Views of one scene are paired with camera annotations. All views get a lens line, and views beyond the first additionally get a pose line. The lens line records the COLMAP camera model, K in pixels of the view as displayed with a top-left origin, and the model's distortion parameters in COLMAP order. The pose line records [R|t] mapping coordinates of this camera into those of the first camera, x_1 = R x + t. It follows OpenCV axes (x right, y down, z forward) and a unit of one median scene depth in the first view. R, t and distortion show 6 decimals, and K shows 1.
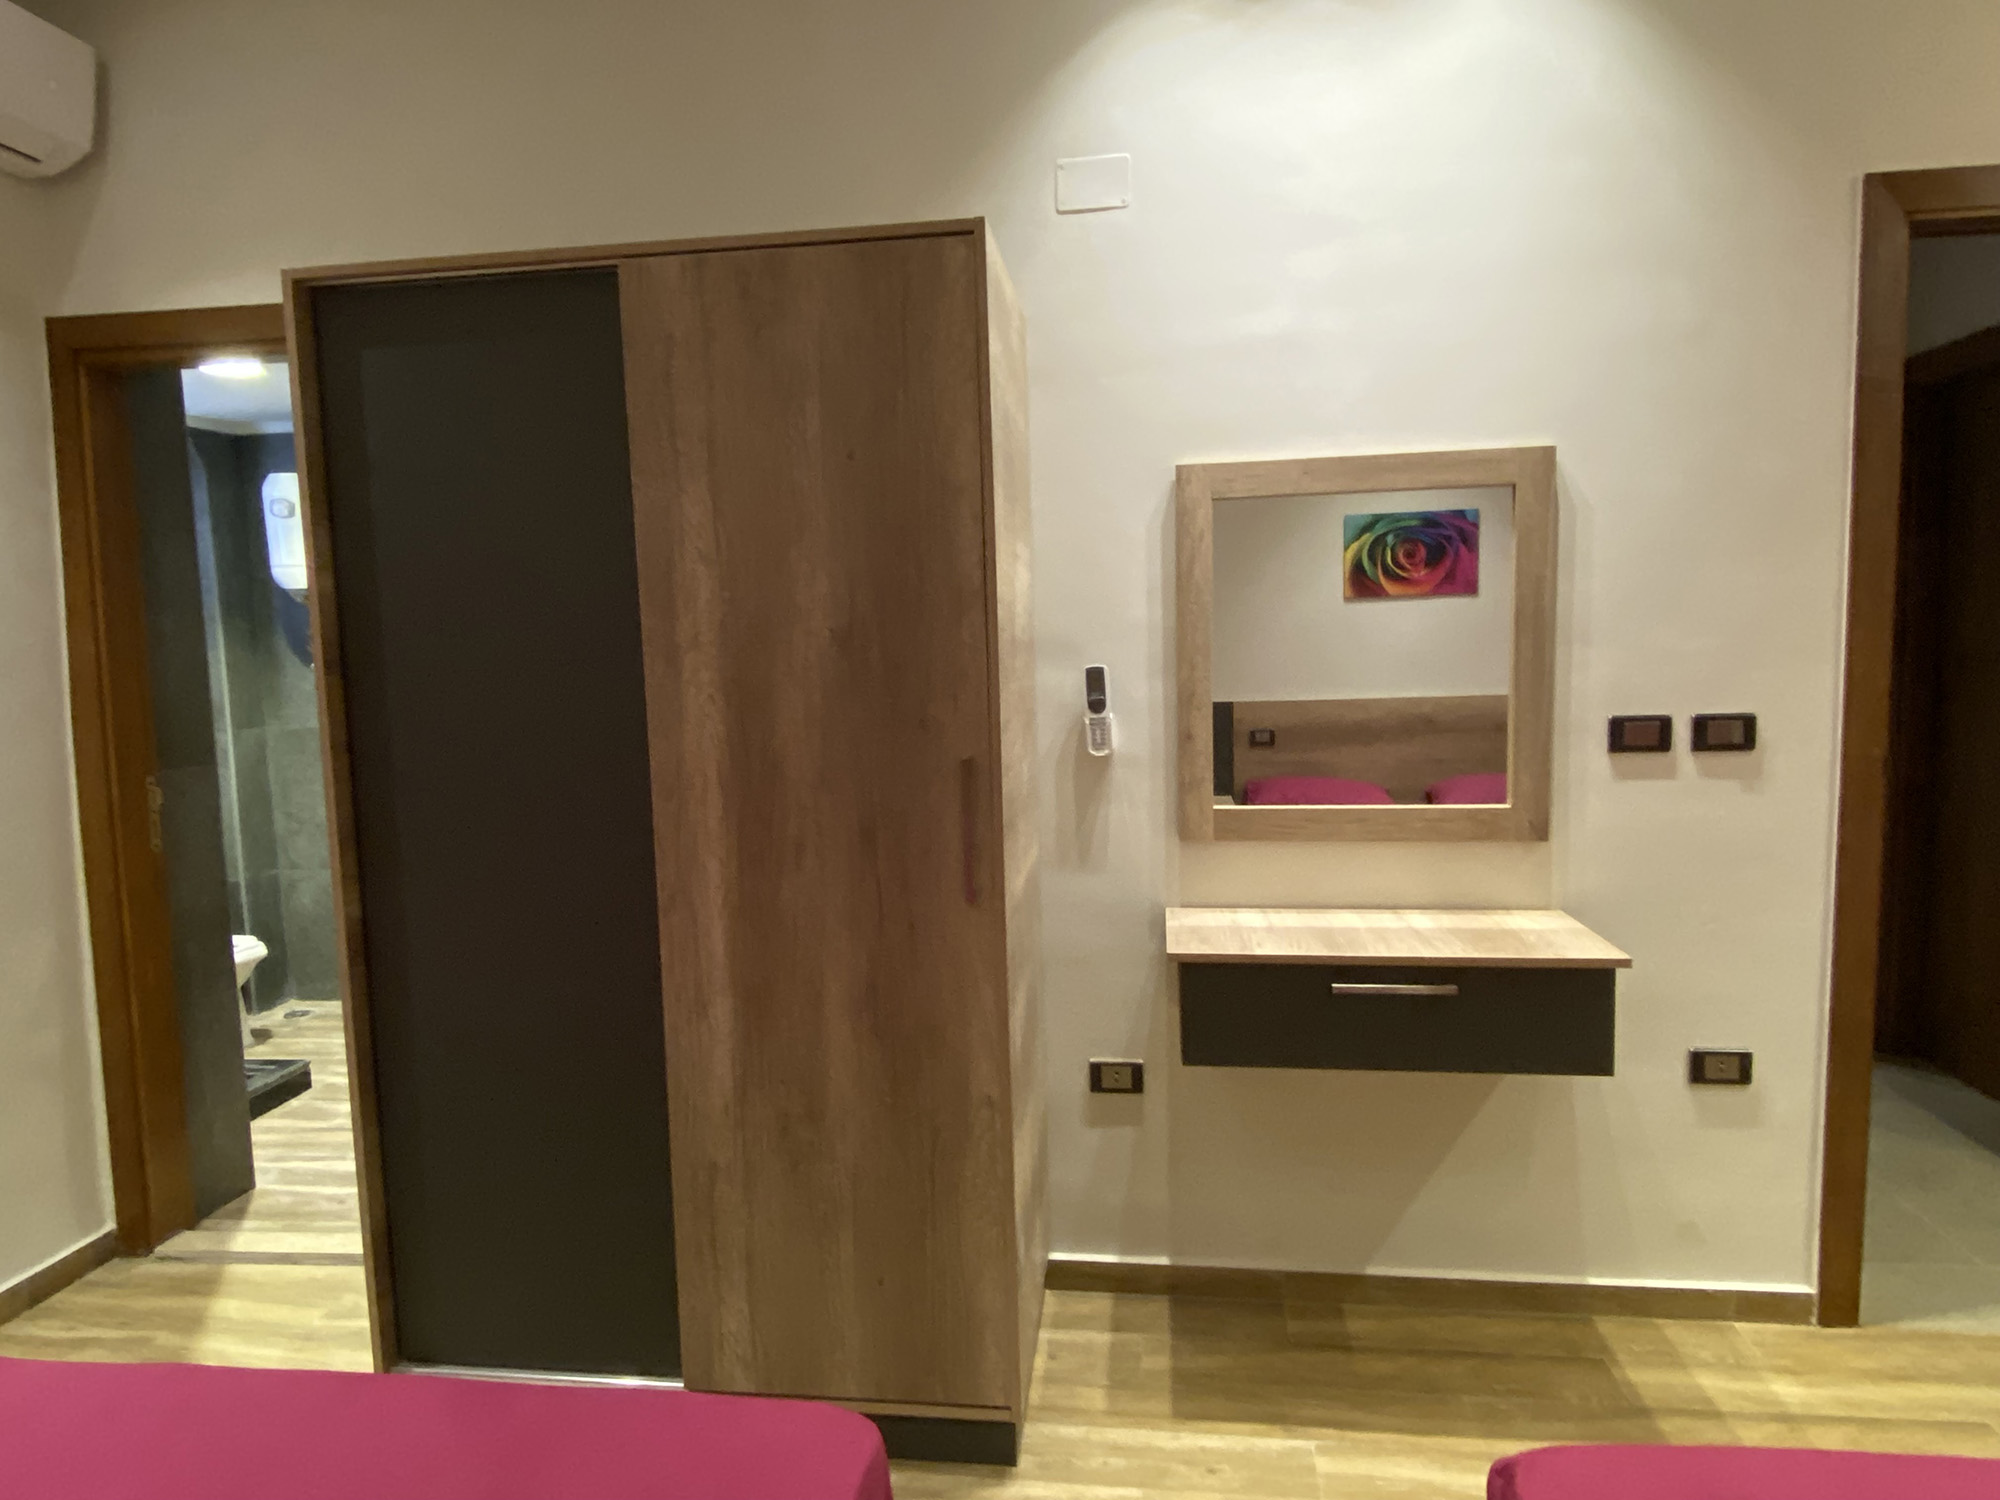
lens RADIAL K [[1182.0, 0, 1000.0], [0, 1182.0, 750.0], [0, 0, 1]] dist [0.060174, -0.059301]
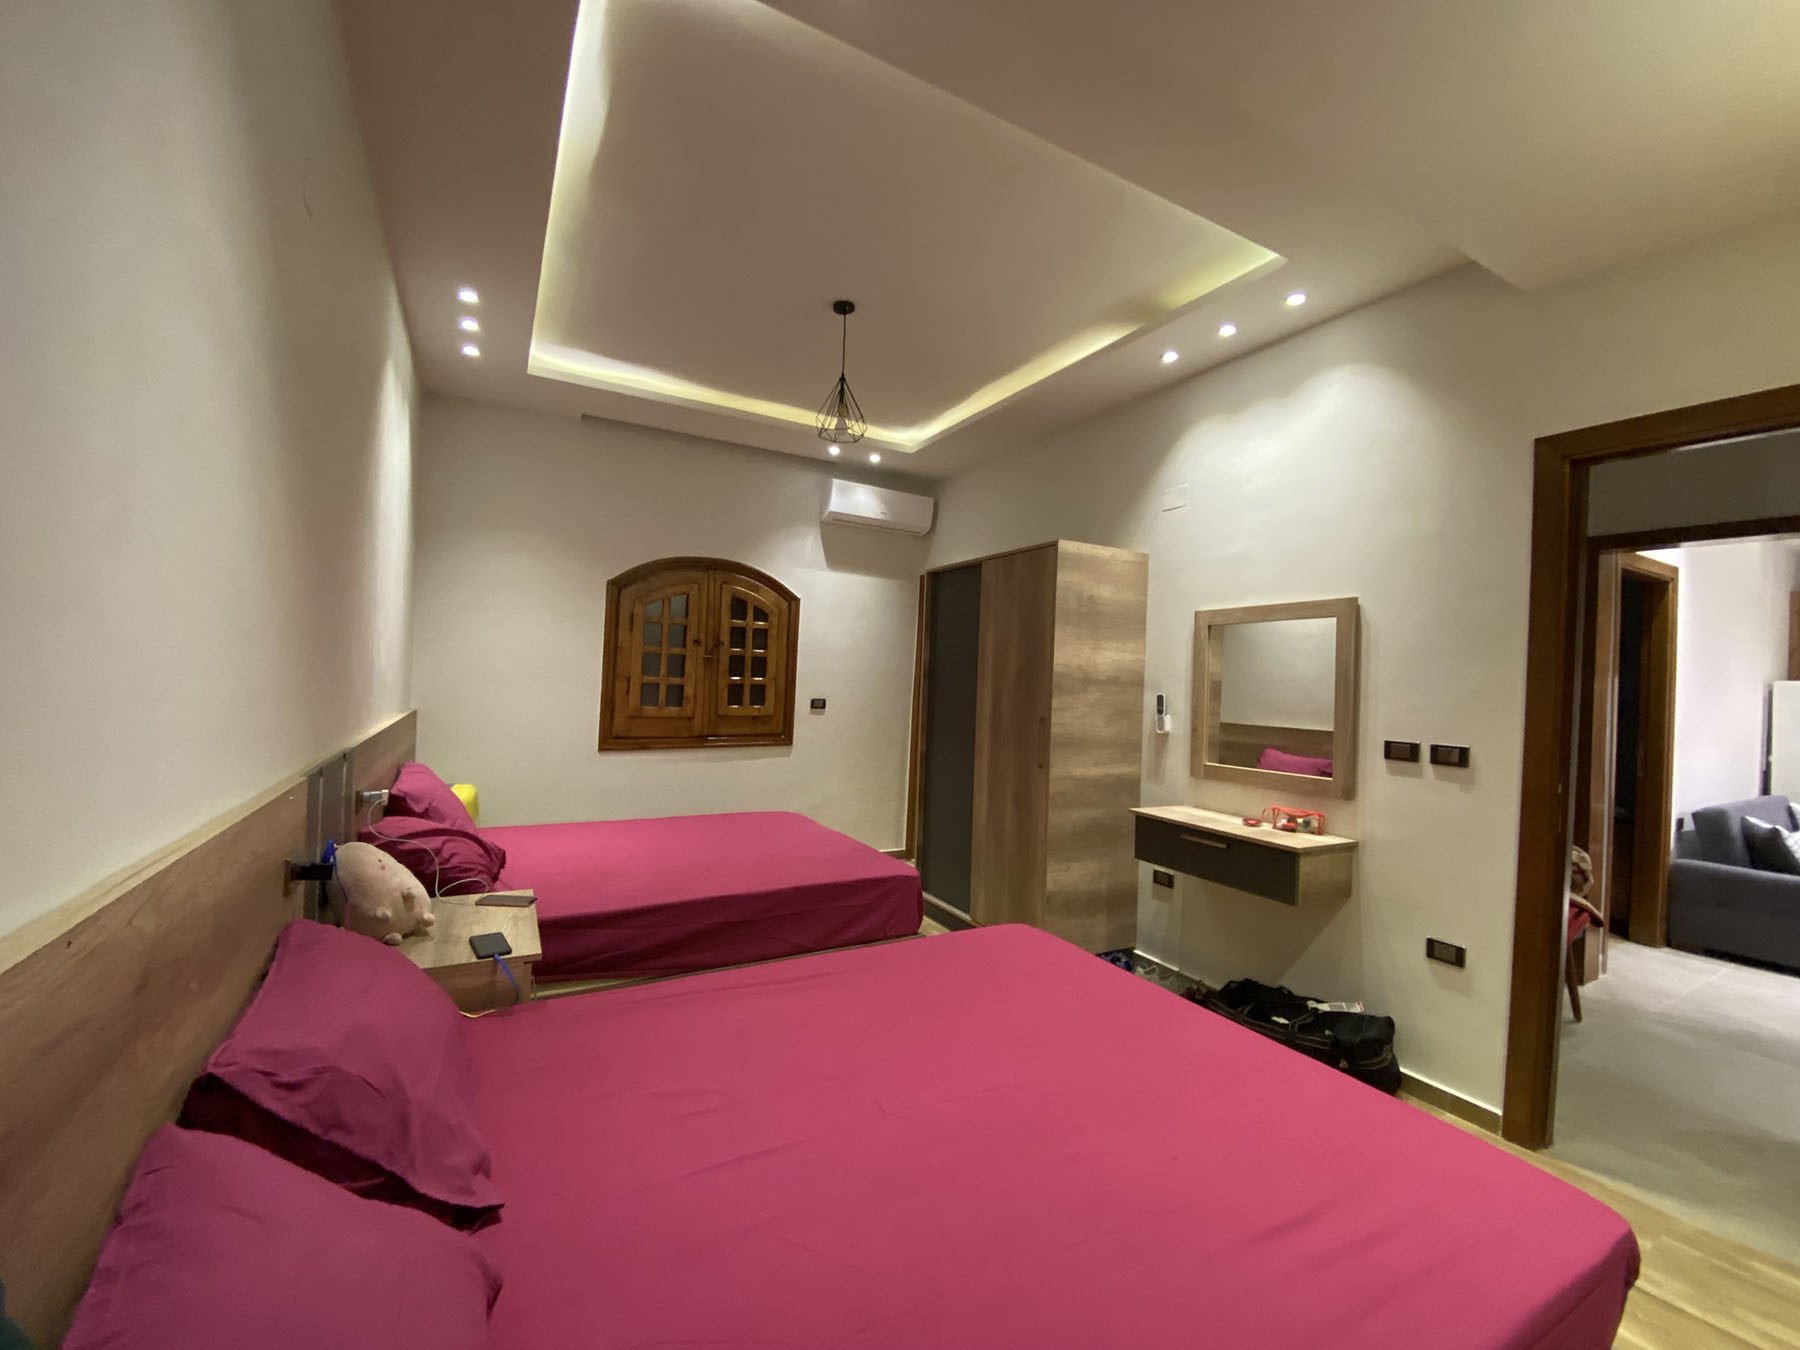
lens RADIAL K [[728.2, 0, 900.0], [0, 728.2, 675.0], [0, 0, 1]] dist [0.031405, -0.028317]
pose [[0.595275, 0.045575, -0.802228, 0.956700], [-0.129418, 0.990793, -0.039745, 0.014998], [0.793031, 0.127482, 0.595693, -0.287391]]
